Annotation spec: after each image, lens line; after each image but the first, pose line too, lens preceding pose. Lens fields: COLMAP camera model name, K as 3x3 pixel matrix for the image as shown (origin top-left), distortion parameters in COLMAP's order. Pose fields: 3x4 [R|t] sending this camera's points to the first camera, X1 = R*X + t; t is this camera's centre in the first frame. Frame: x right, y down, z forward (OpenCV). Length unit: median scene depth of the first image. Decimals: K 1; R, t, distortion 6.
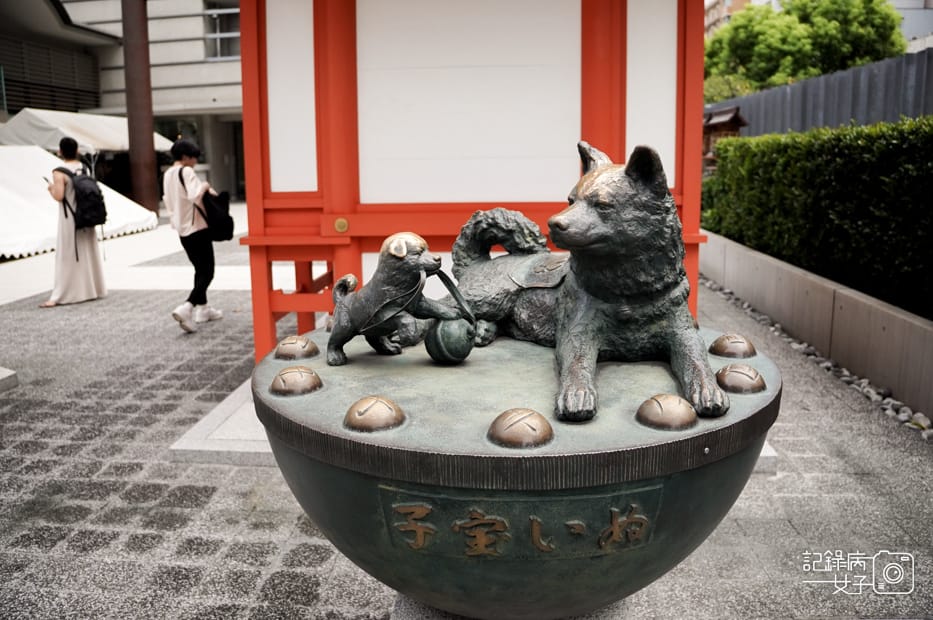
lens RADIAL K [[742.1, 0, 466.5], [0, 742.1, 310.0], [0, 0, 1]] dist [-0.193333, 0.100027]
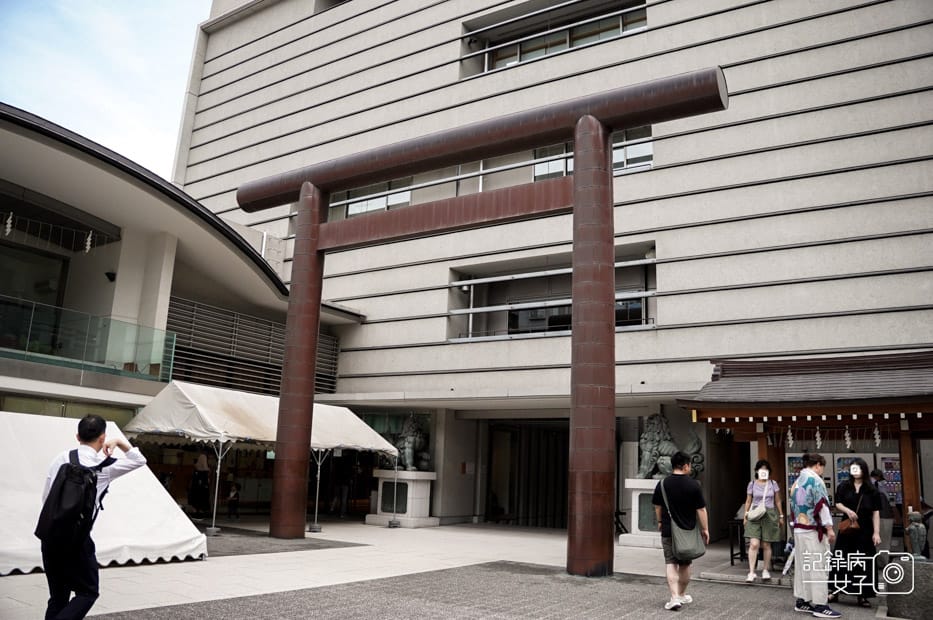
lens RADIAL K [[742.1, 0, 466.5], [0, 742.1, 310.0], [0, 0, 1]] dist [-0.193333, 0.100027]
pose [[0.872185, -0.061531, -0.485291, 0.056823], [-0.144201, 0.915634, -0.375260, -0.072887], [0.467439, 0.397275, 0.789730, 0.335461]]
